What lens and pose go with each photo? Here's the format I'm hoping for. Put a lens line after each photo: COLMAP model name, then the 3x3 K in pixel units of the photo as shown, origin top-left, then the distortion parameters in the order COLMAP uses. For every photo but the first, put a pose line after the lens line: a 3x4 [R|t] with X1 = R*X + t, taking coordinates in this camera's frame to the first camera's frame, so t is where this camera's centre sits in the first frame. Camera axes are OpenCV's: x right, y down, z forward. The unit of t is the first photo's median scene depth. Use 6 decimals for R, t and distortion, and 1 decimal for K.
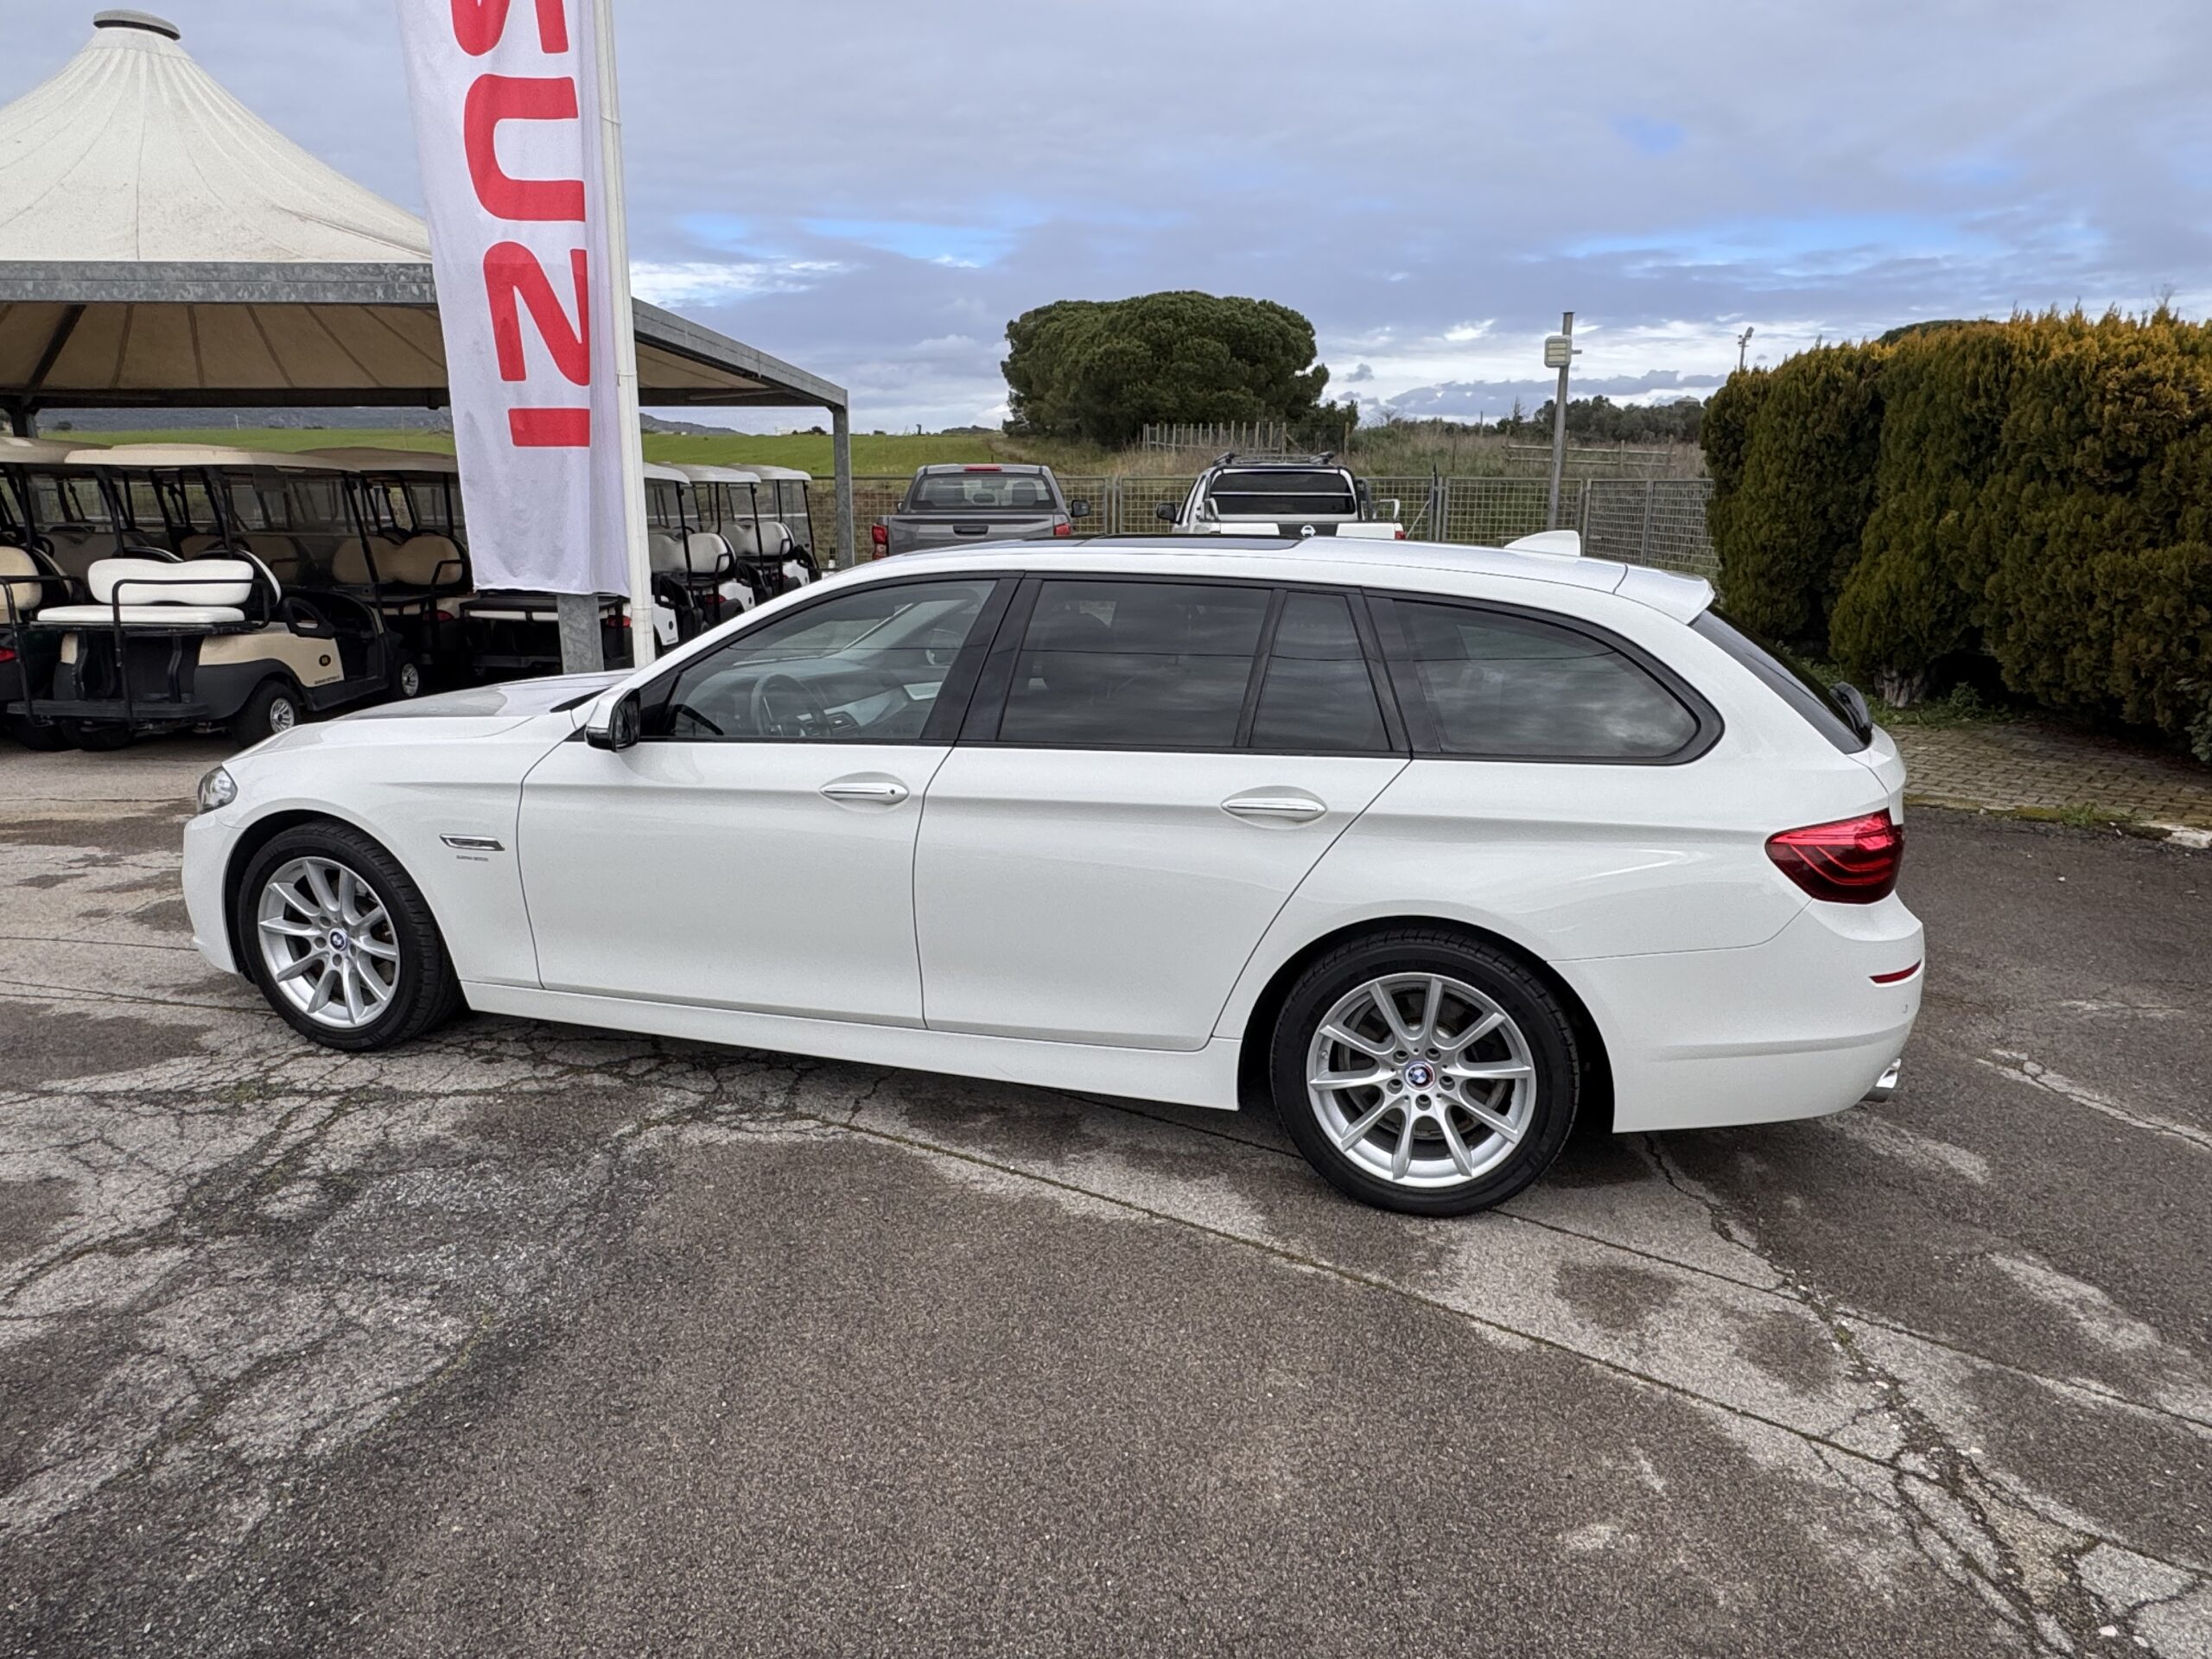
lens RADIAL K [[1395.4, 0, 1101.5], [0, 1395.4, 822.5], [0, 0, 1]] dist [-0.009610, 0.003551]
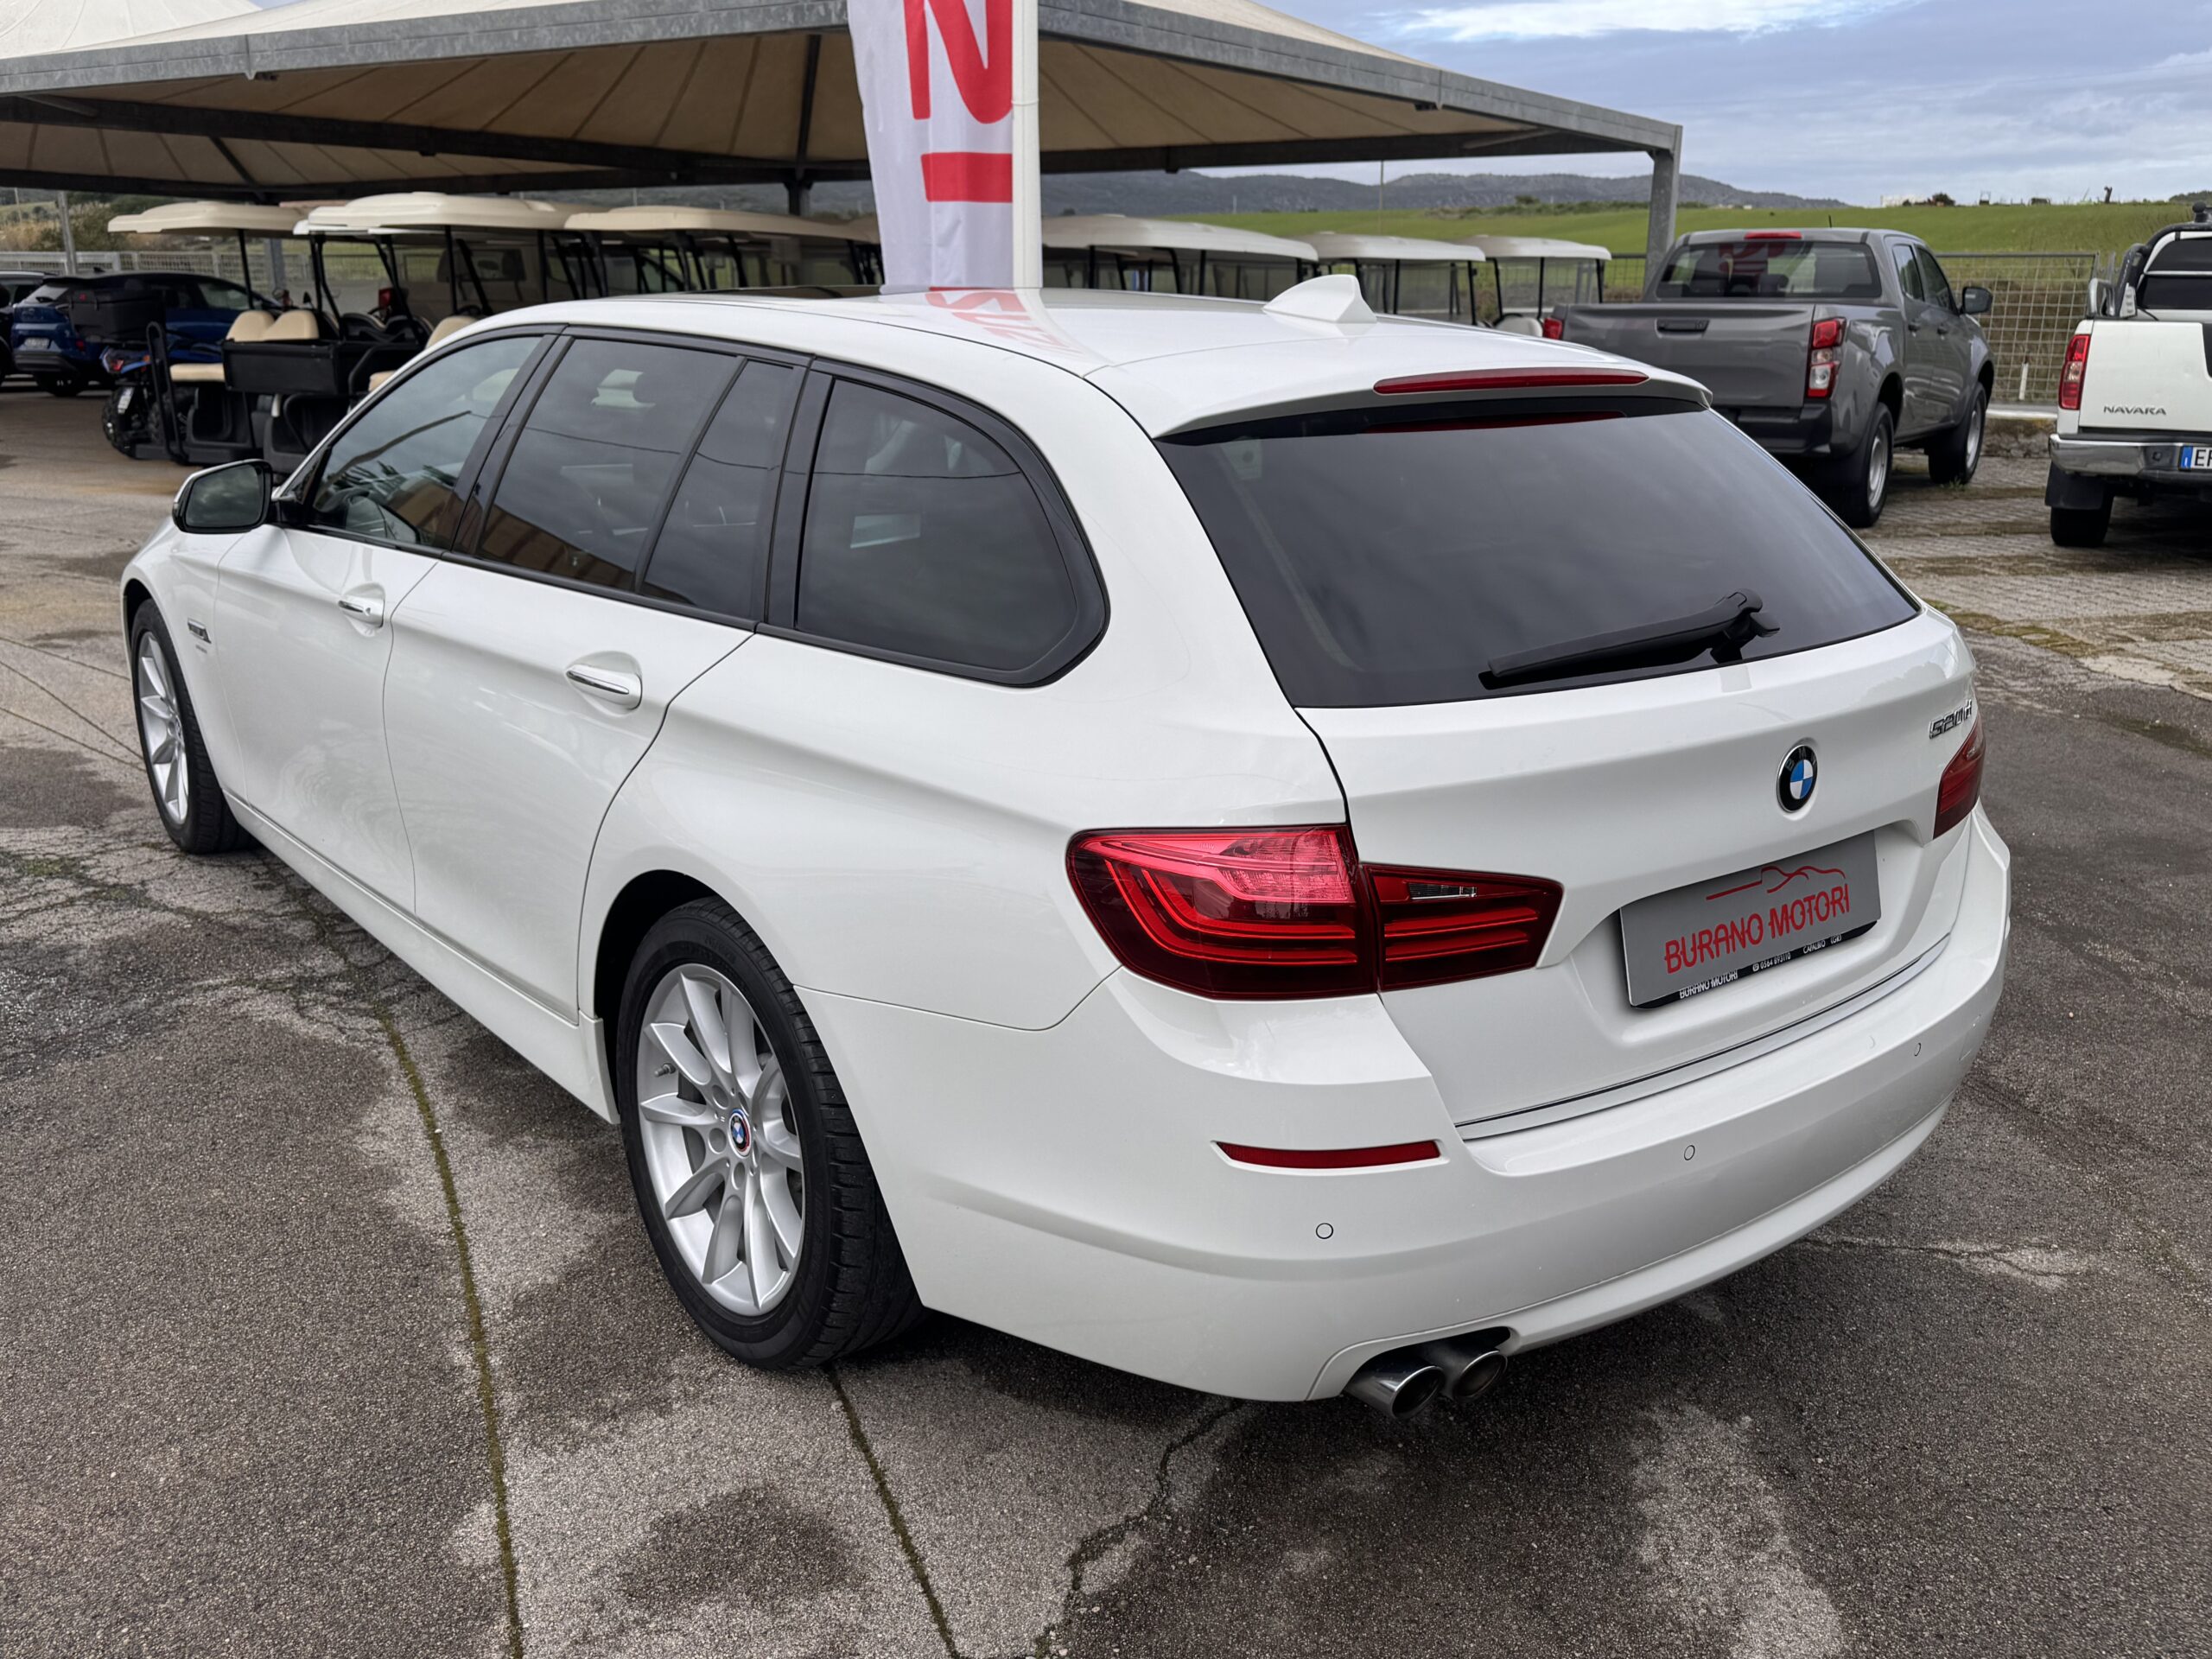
lens RADIAL K [[1864.1, 0, 1115.8], [0, 1864.1, 819.2], [0, 0, 1]] dist [0.039596, -0.057188]
pose [[0.826958, 0.157653, -0.539710, 0.261799], [-0.134548, 0.987484, 0.082294, -0.016777], [0.545929, 0.004563, 0.837819, 0.124822]]
